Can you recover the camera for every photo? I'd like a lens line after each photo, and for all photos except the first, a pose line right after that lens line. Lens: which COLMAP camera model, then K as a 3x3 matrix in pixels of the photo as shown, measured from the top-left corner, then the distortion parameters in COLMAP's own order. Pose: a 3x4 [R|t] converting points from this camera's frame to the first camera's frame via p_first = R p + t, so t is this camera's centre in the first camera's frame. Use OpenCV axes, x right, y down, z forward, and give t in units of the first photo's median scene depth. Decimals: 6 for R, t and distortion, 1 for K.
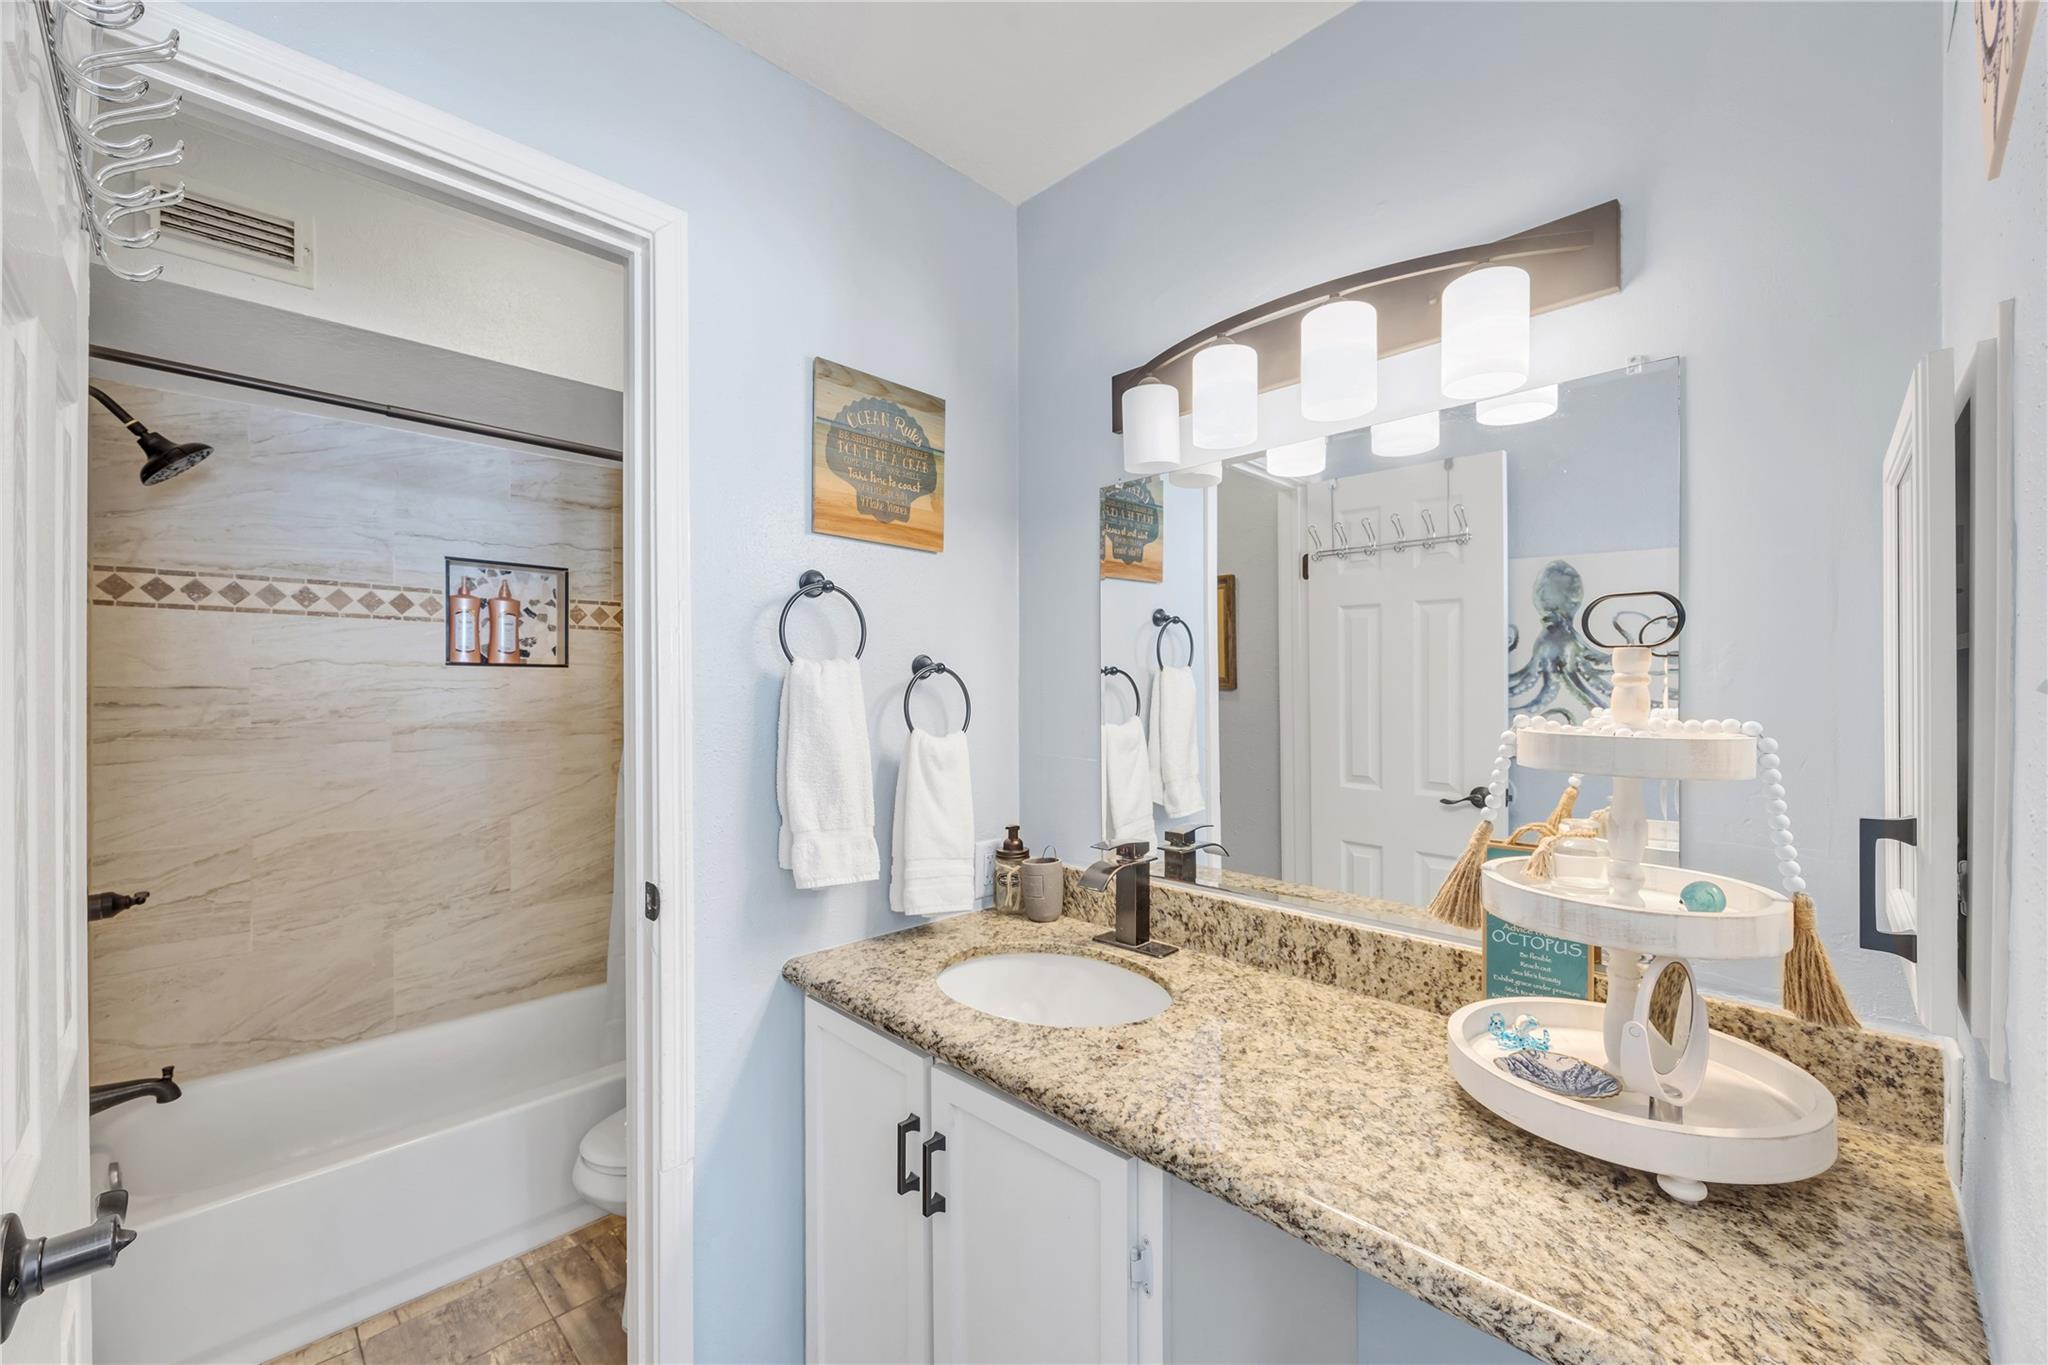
lens RADIAL K [[843.5, 0, 1023.4], [0, 843.5, 684.7], [0, 0, 1]] dist [0.001550, 0.000389]
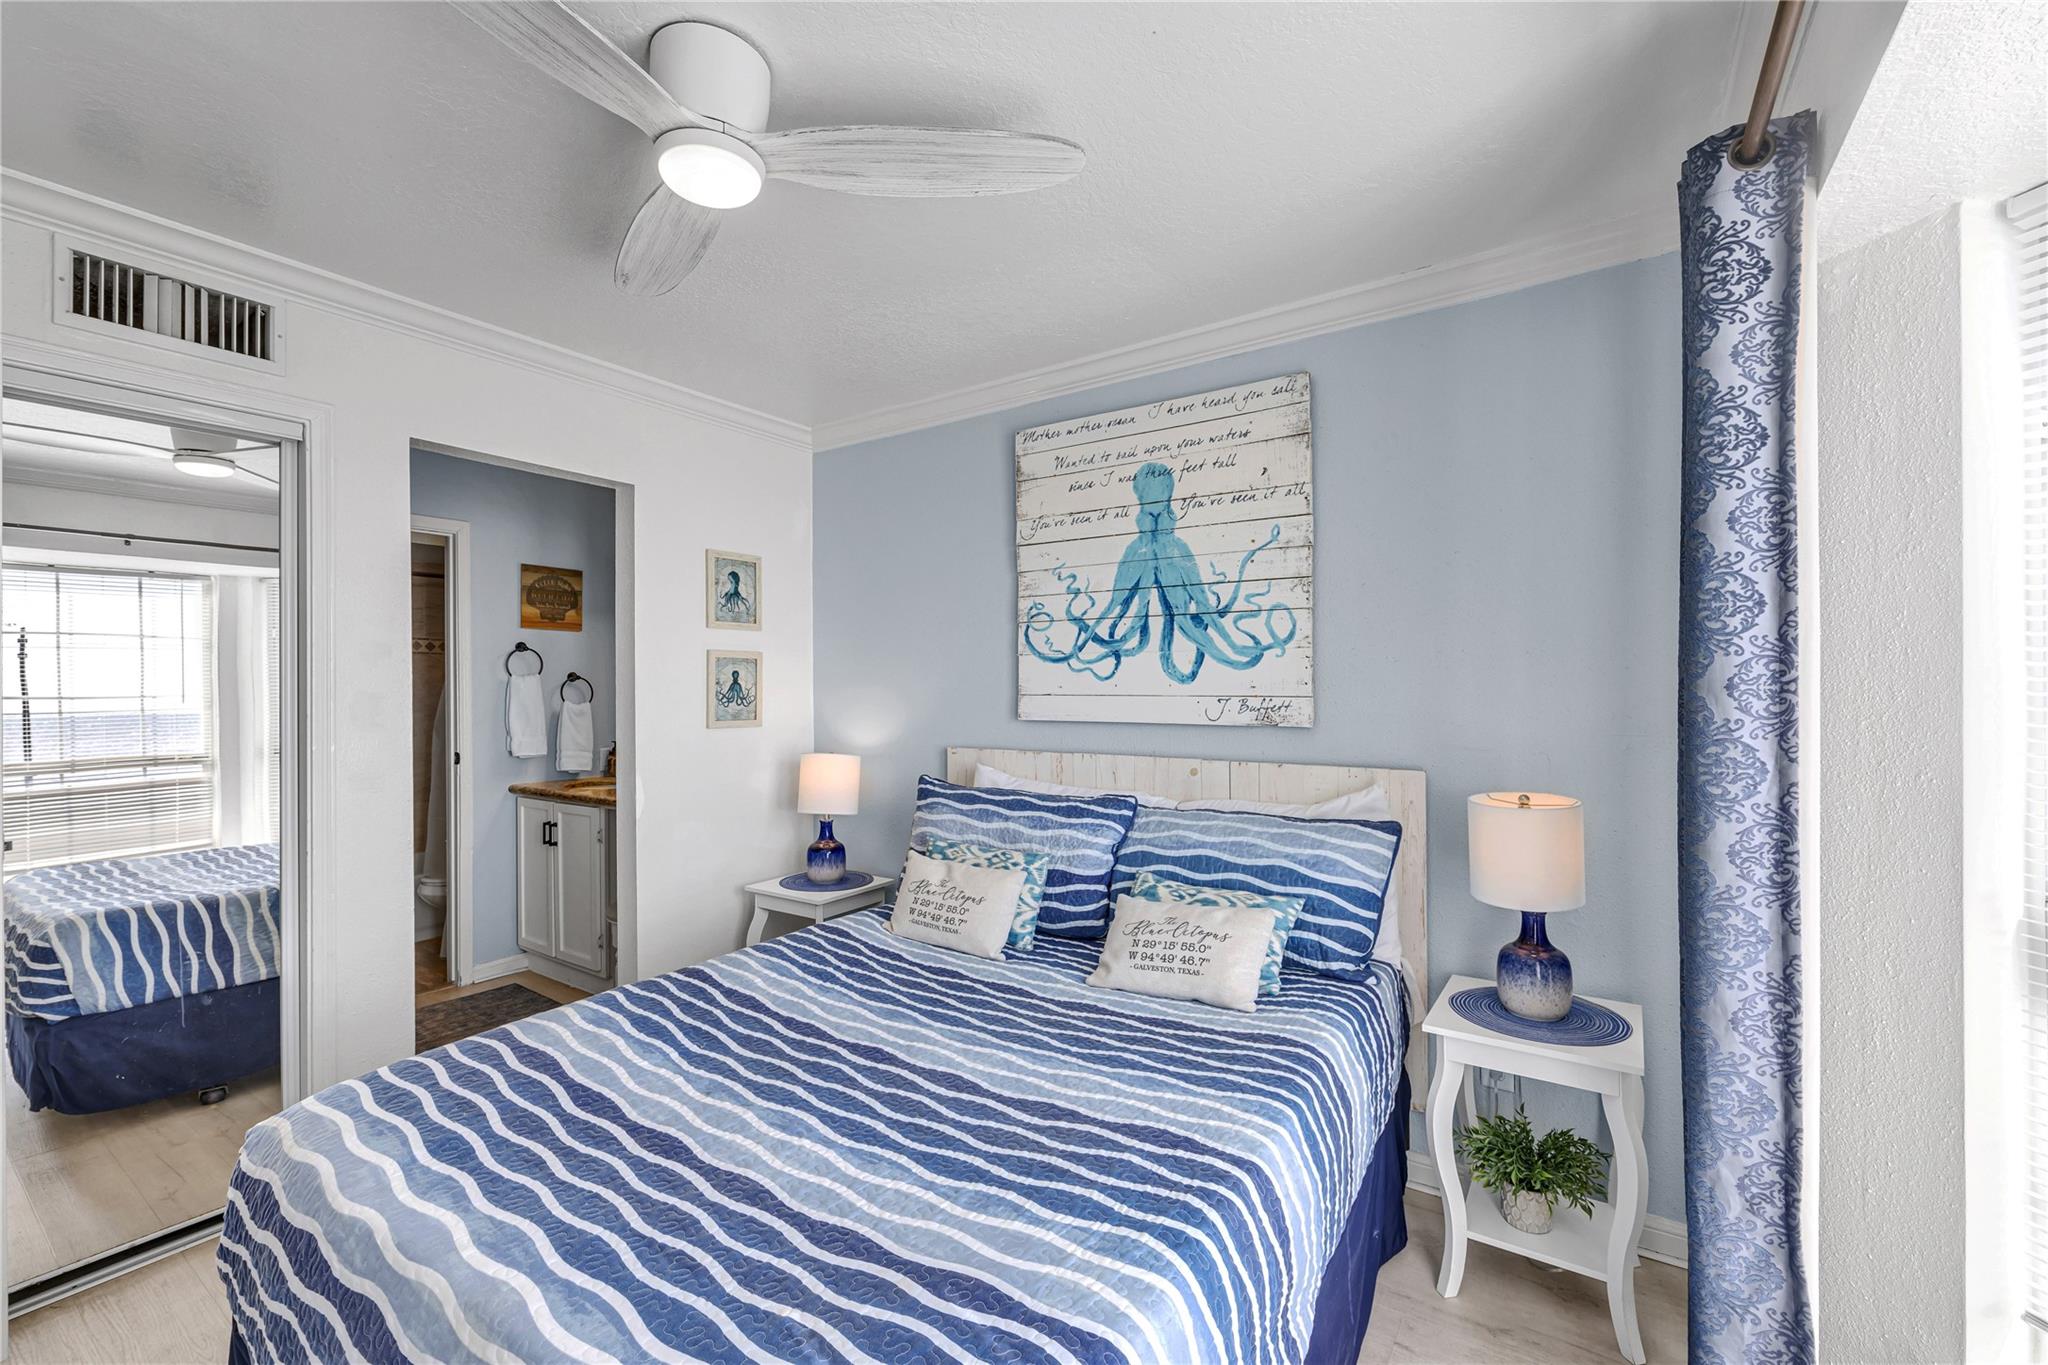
lens RADIAL K [[843.5, 0, 1032.1], [0, 843.5, 679.2], [0, 0, 1]] dist [0.001550, 0.000389]
pose [[0.977985, -0.006657, 0.208567, 0.656583], [0.006975, 0.999975, -0.000789, -0.000354], [-0.208557, 0.002227, 0.978008, -1.661362]]
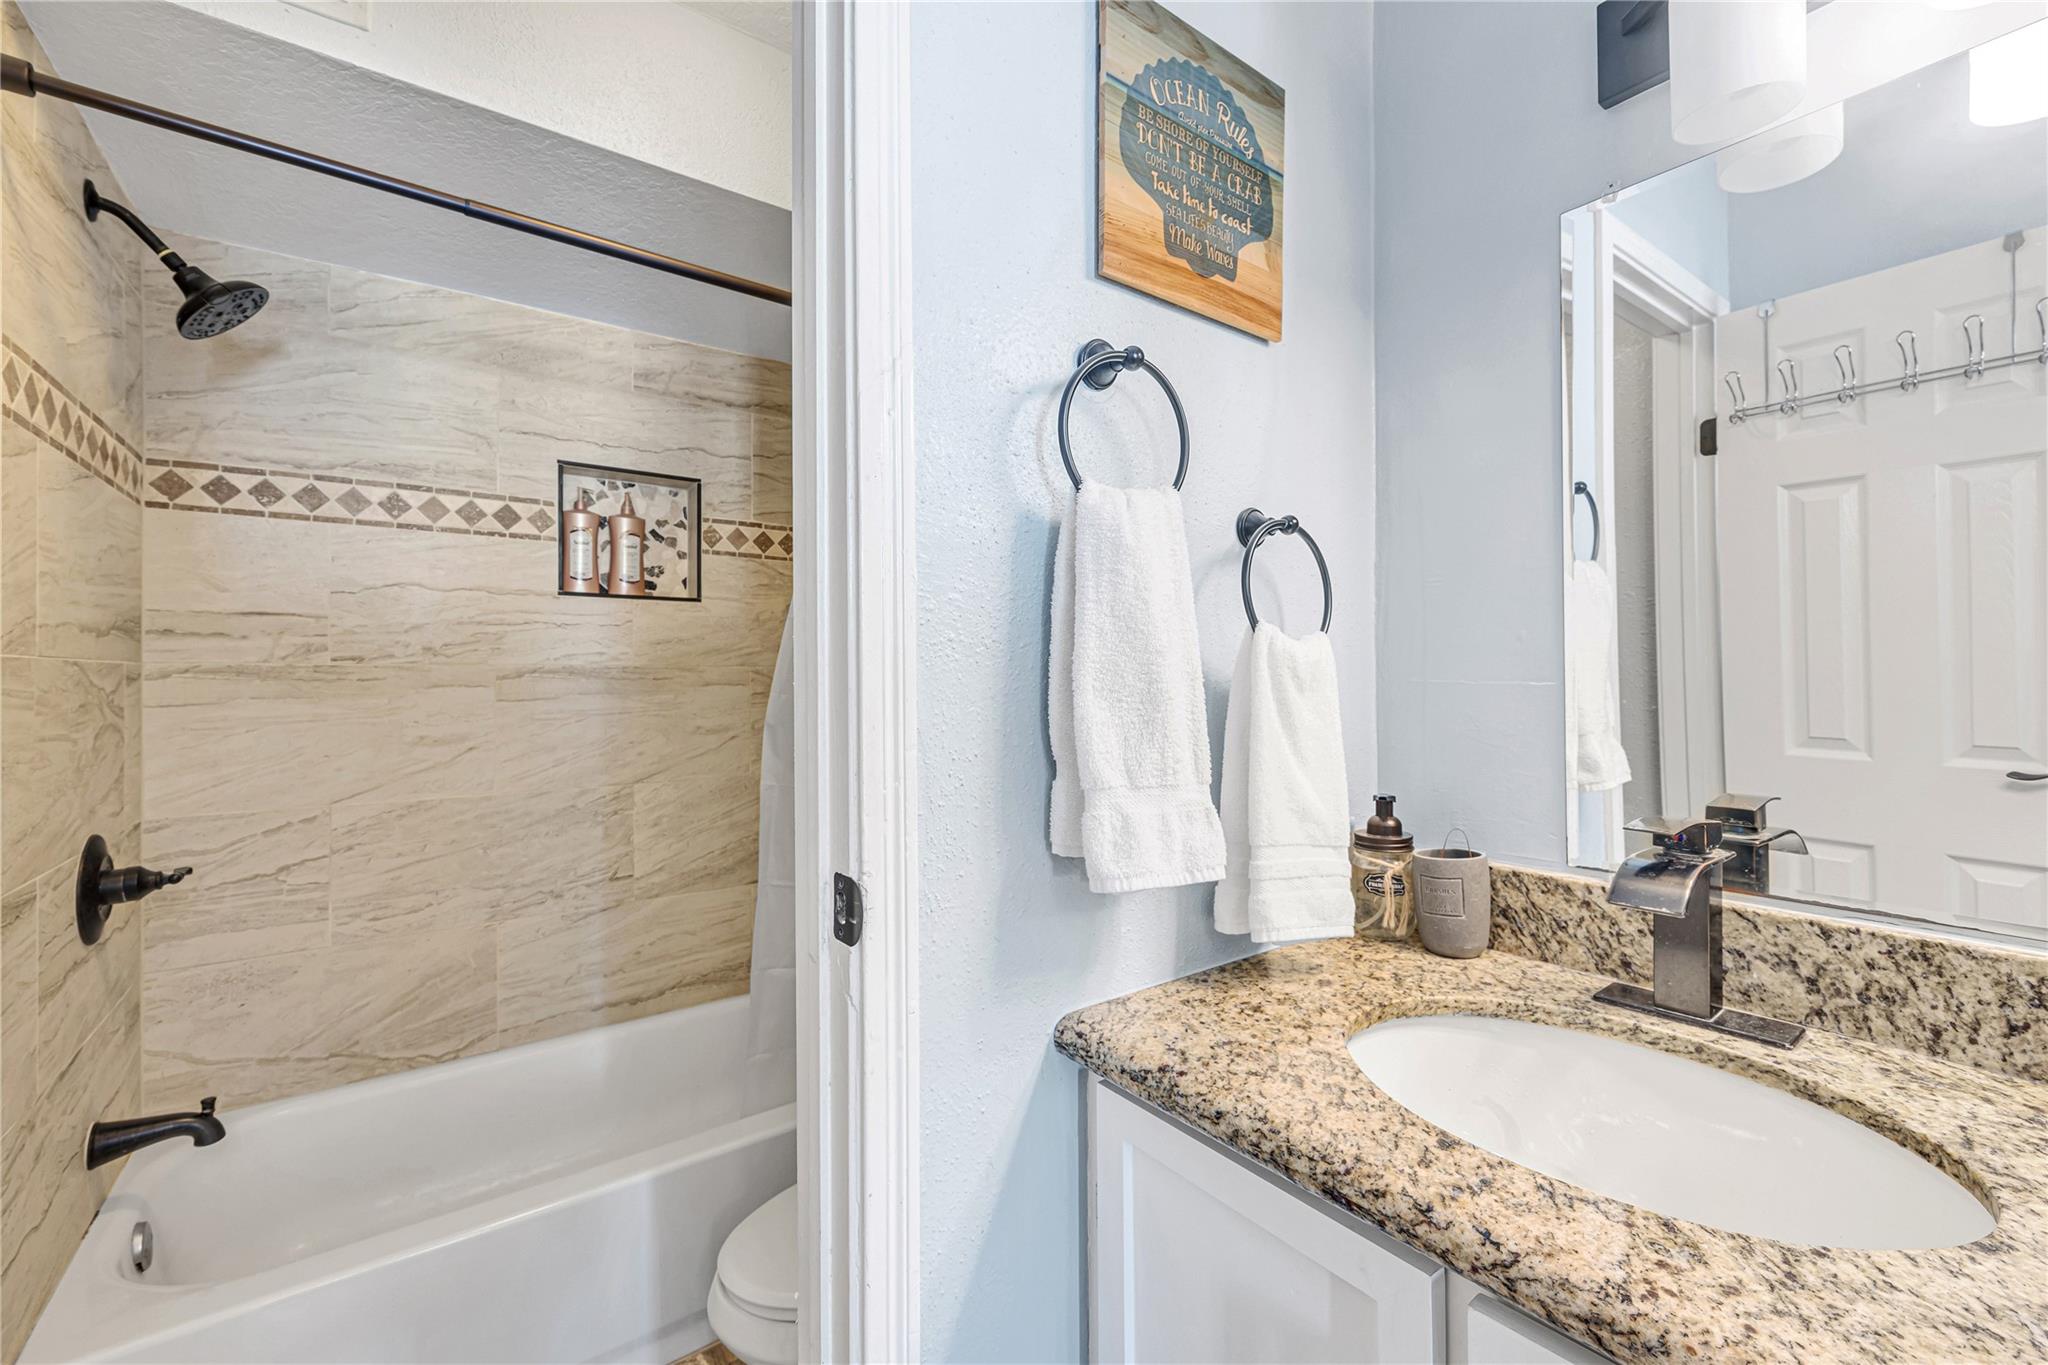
lens RADIAL K [[843.5, 0, 1017.4], [0, 843.5, 671.0], [0, 0, 1]] dist [0.001550, 0.000389]
pose [[0.990886, -0.005726, -0.134580, -0.189111], [0.004254, 0.999928, -0.011217, 0.080542], [0.134634, 0.010542, 0.990839, 0.348394]]
